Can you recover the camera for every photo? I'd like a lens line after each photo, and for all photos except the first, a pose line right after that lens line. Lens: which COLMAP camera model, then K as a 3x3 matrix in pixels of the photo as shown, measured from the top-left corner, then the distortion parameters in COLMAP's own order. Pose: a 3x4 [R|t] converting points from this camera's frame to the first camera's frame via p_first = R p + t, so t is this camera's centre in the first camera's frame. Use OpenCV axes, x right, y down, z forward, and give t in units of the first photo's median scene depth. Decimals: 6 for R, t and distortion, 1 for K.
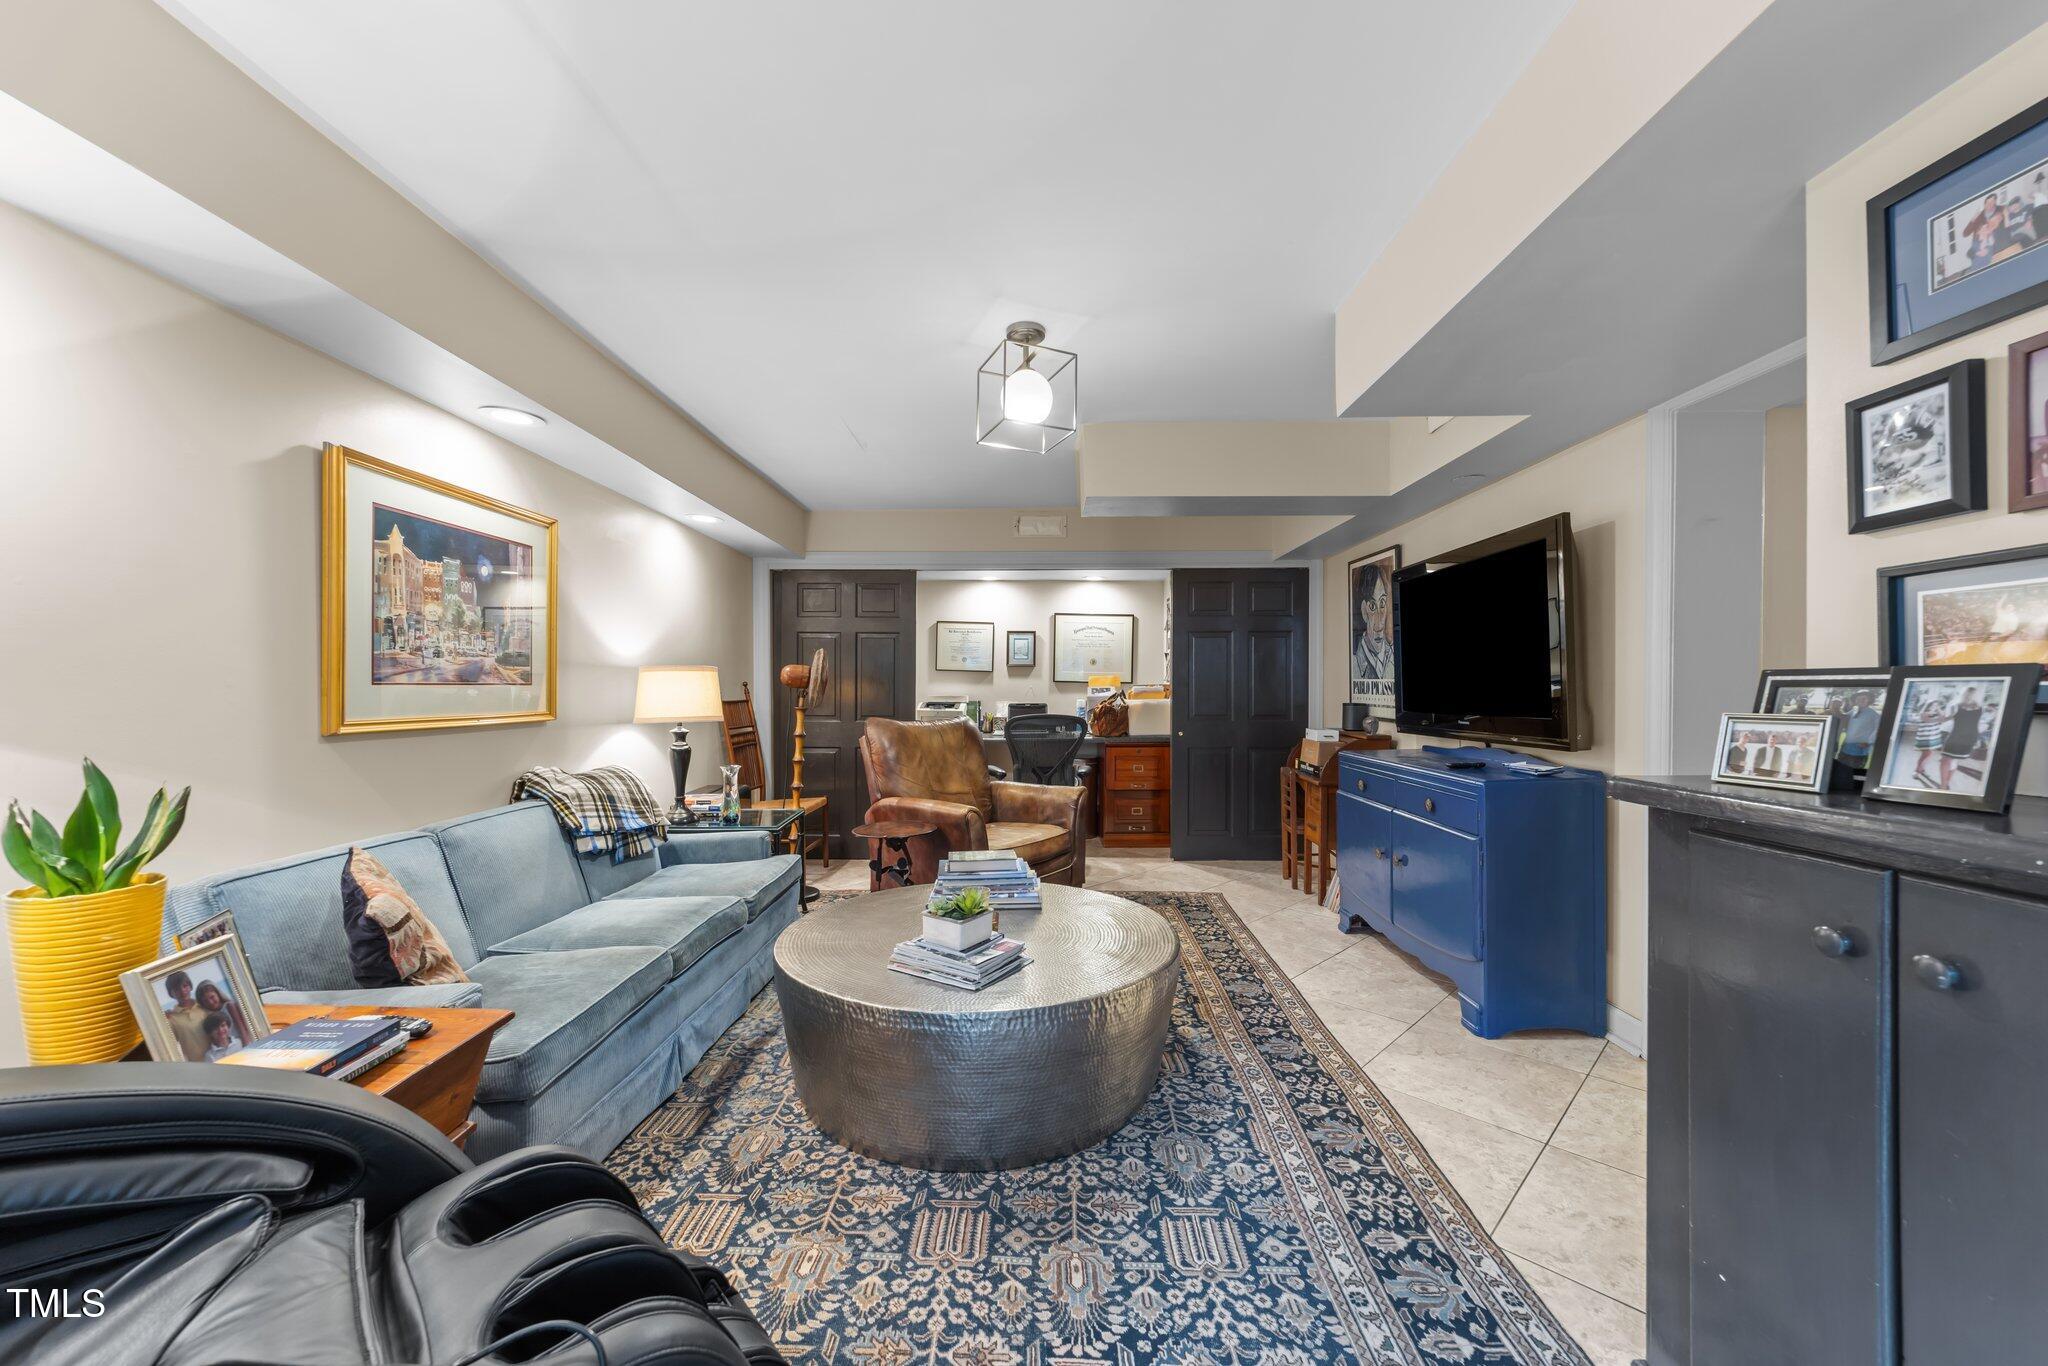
lens RADIAL K [[779.3, 0, 1022.8], [0, 779.3, 694.1], [0, 0, 1]] dist [-0.013056, 0.000820]
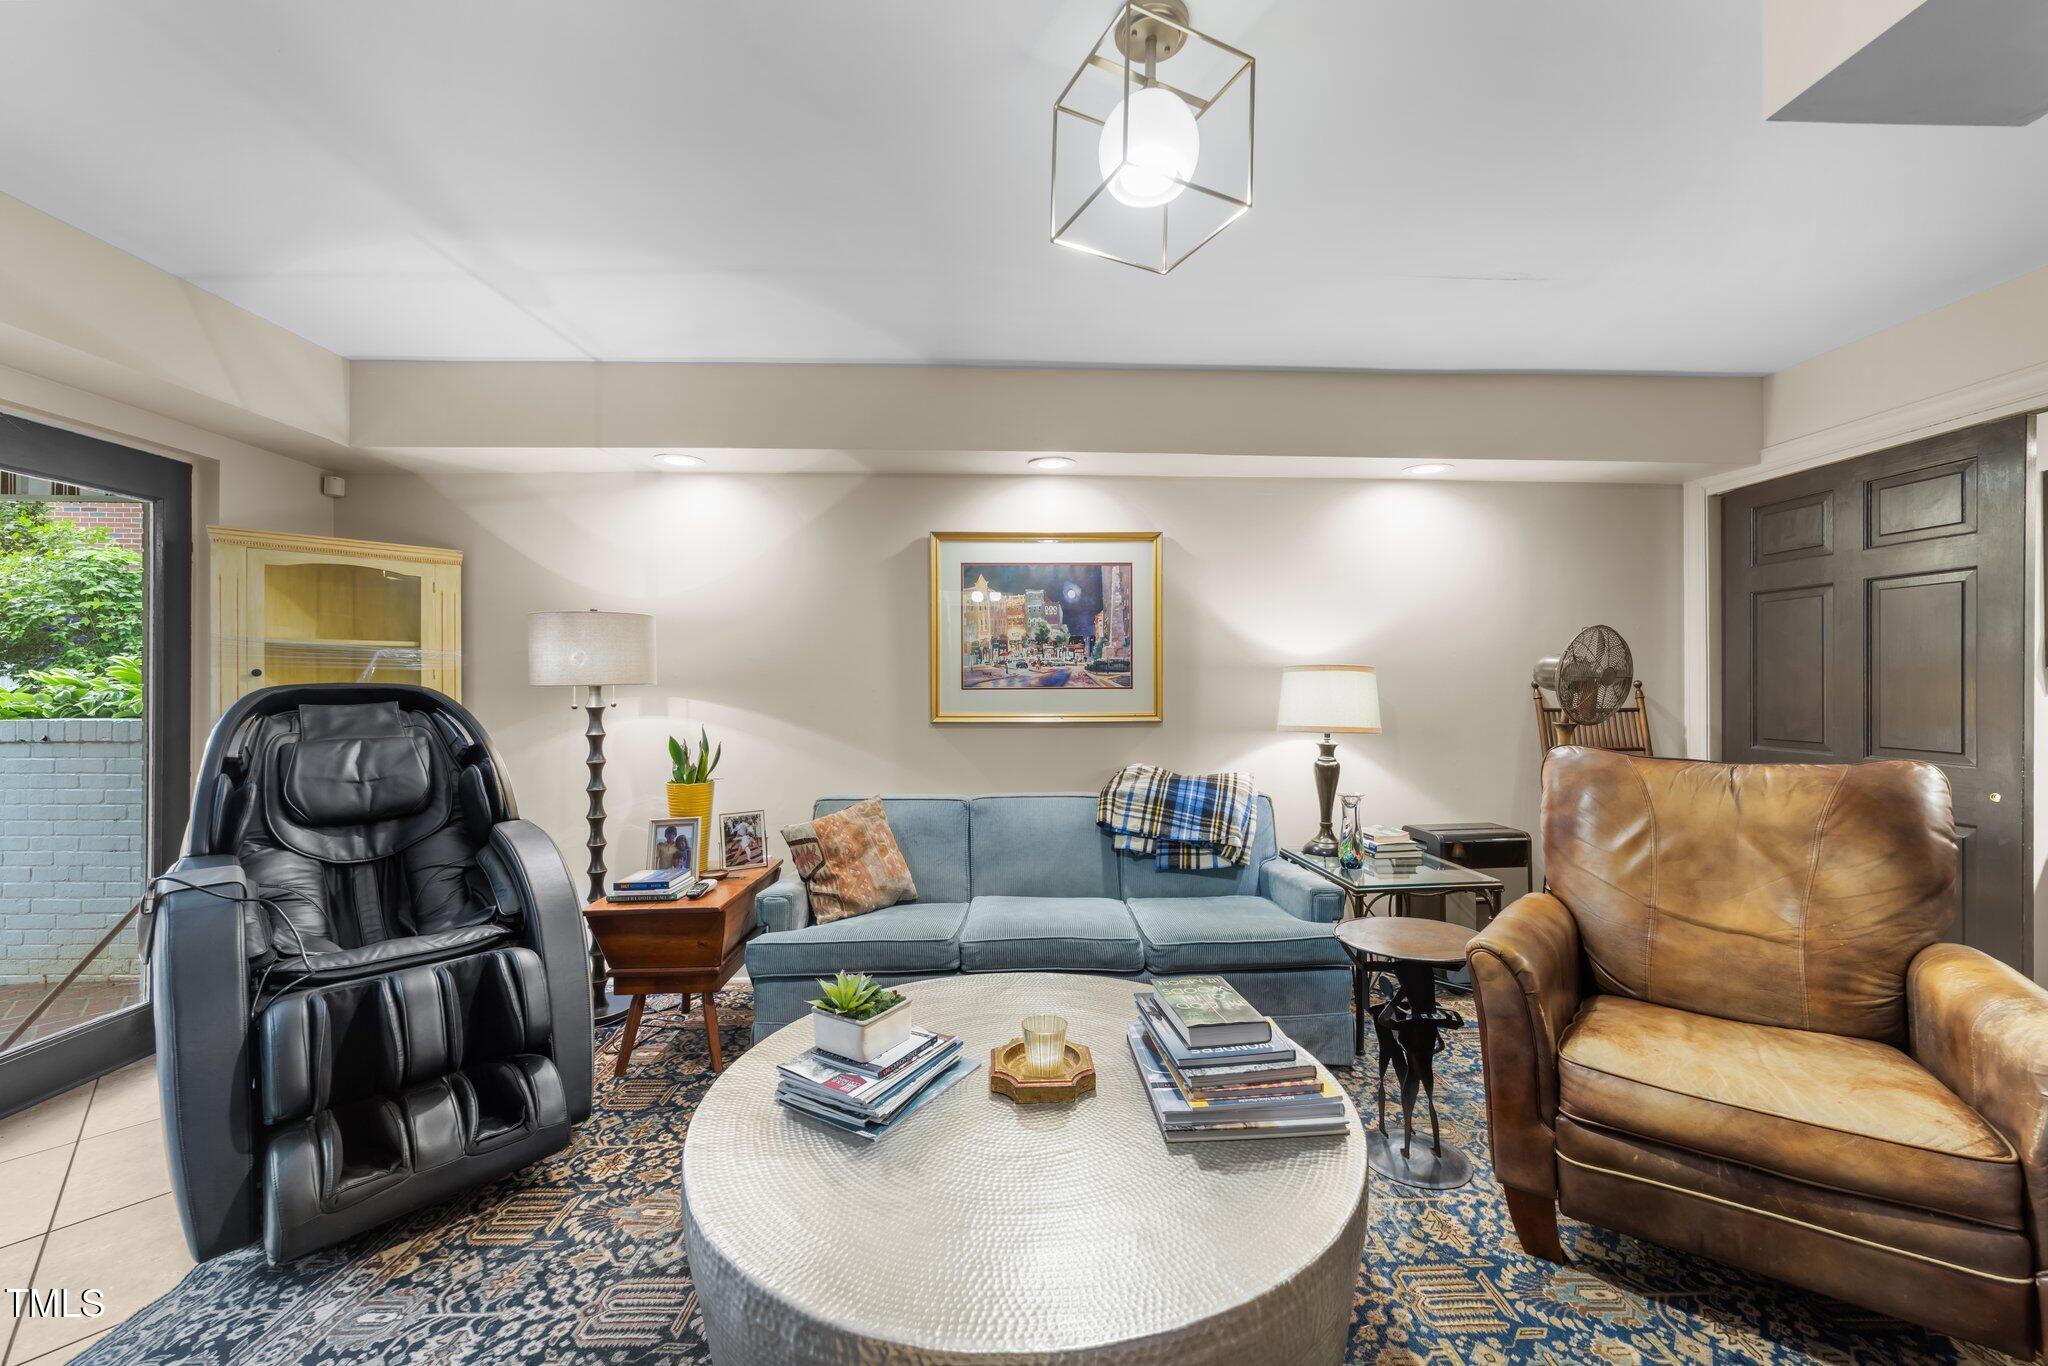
lens RADIAL K [[779.3, 0, 1033.9], [0, 779.3, 690.3], [0, 0, 1]] dist [-0.013056, 0.000820]
pose [[0.035205, -0.000741, -0.999380, 0.570003], [-0.004077, 0.999991, -0.000885, -0.009571], [0.999372, 0.004105, 0.035202, 1.007582]]
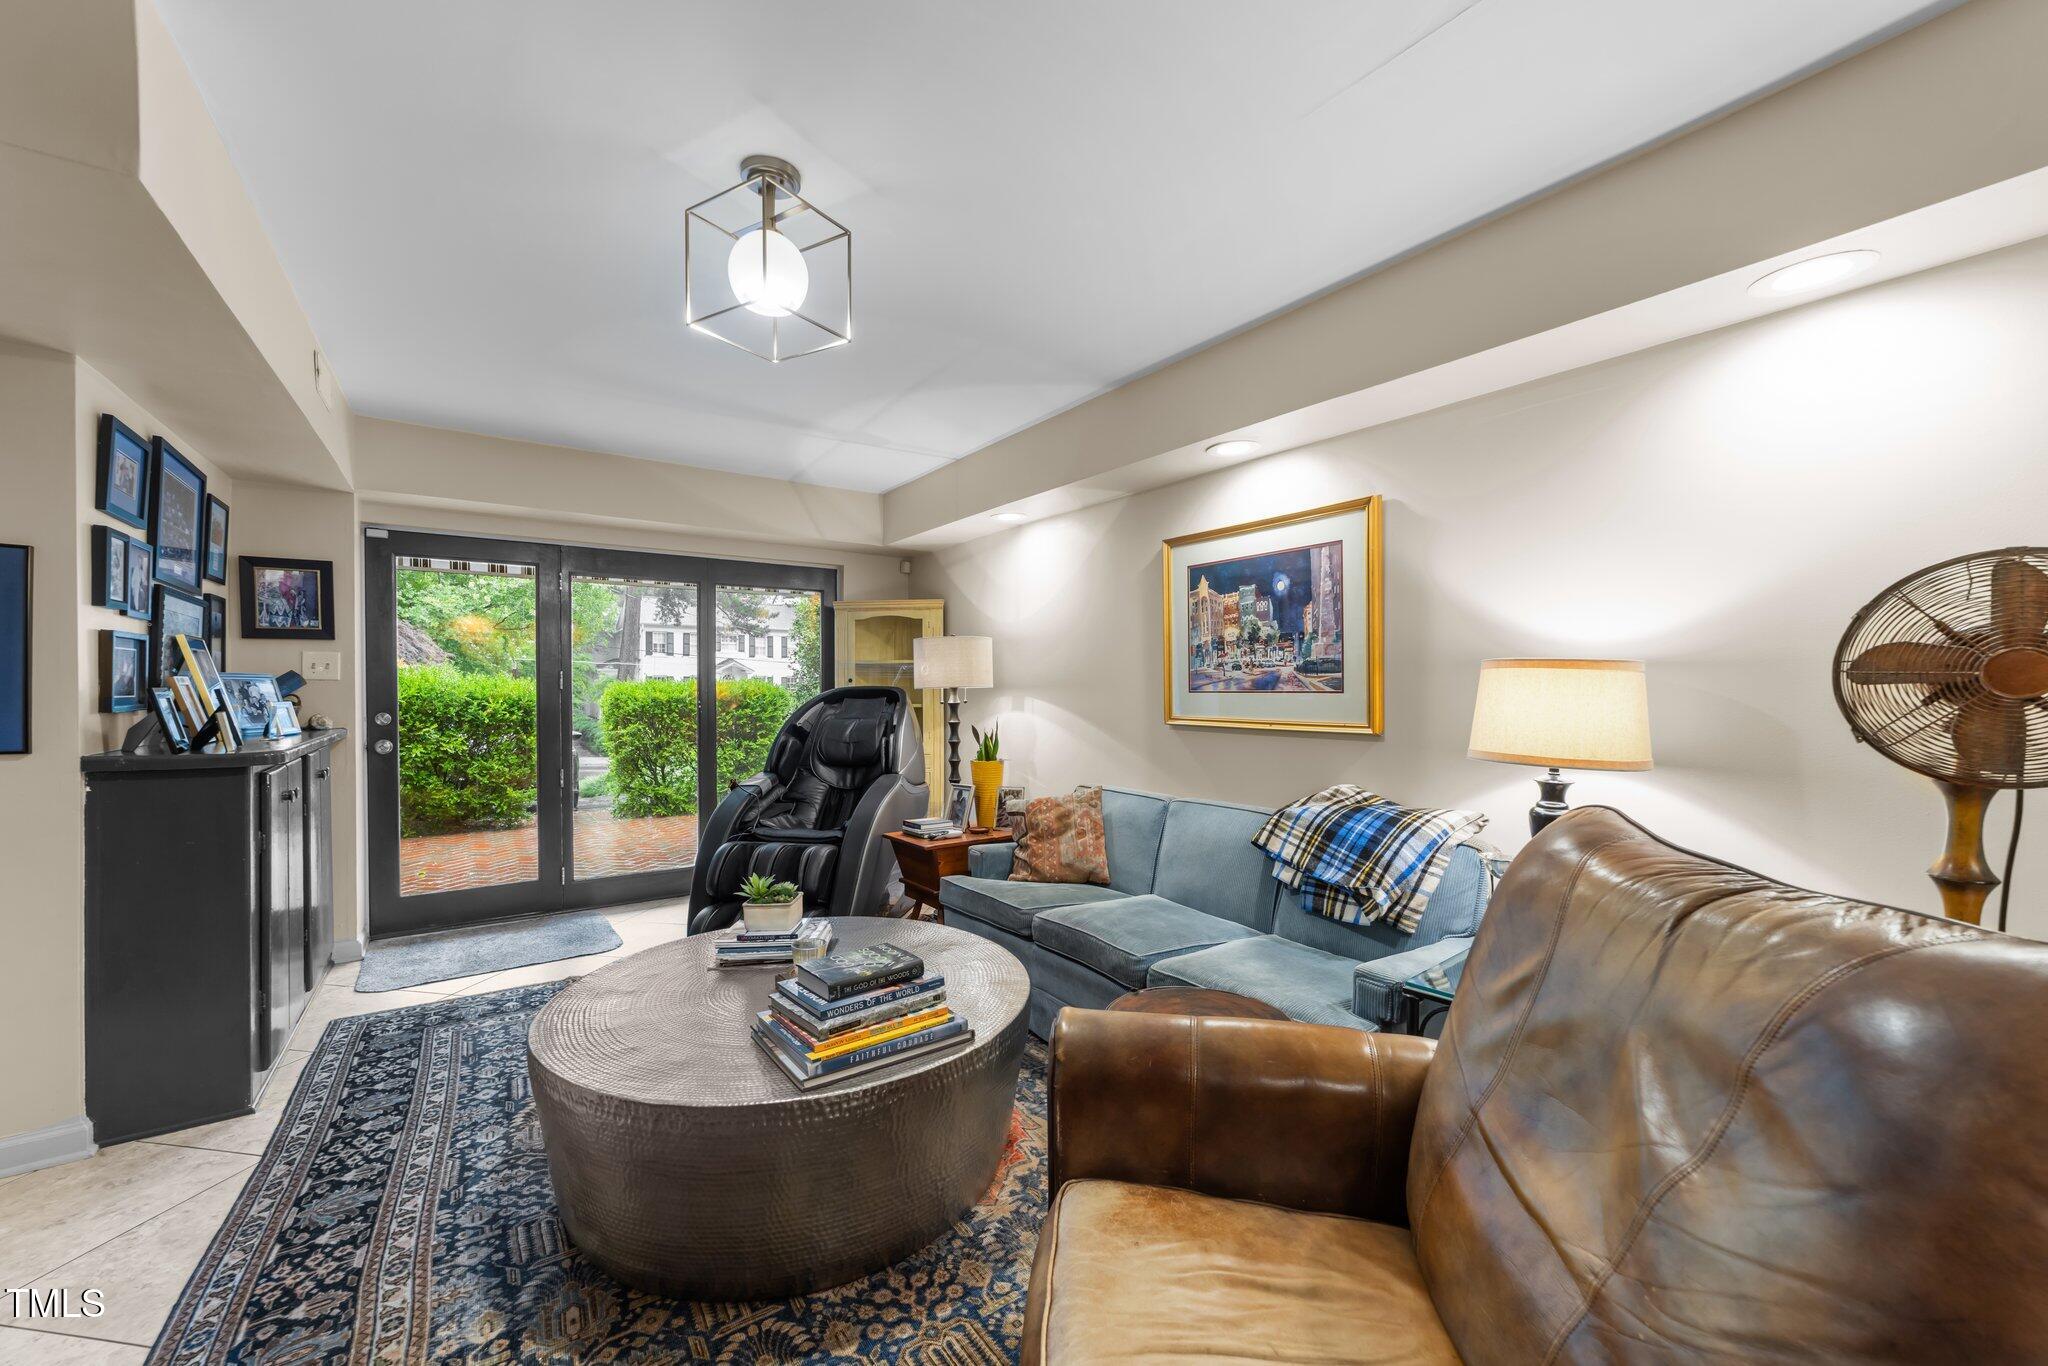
lens RADIAL K [[779.3, 0, 1020.5], [0, 779.3, 696.3], [0, 0, 1]] dist [-0.013056, 0.000820]
pose [[-0.807086, 0.002587, -0.590428, 0.253172], [-0.007084, 0.999876, 0.014065, -0.021793], [0.590391, 0.015534, -0.806968, 1.851655]]
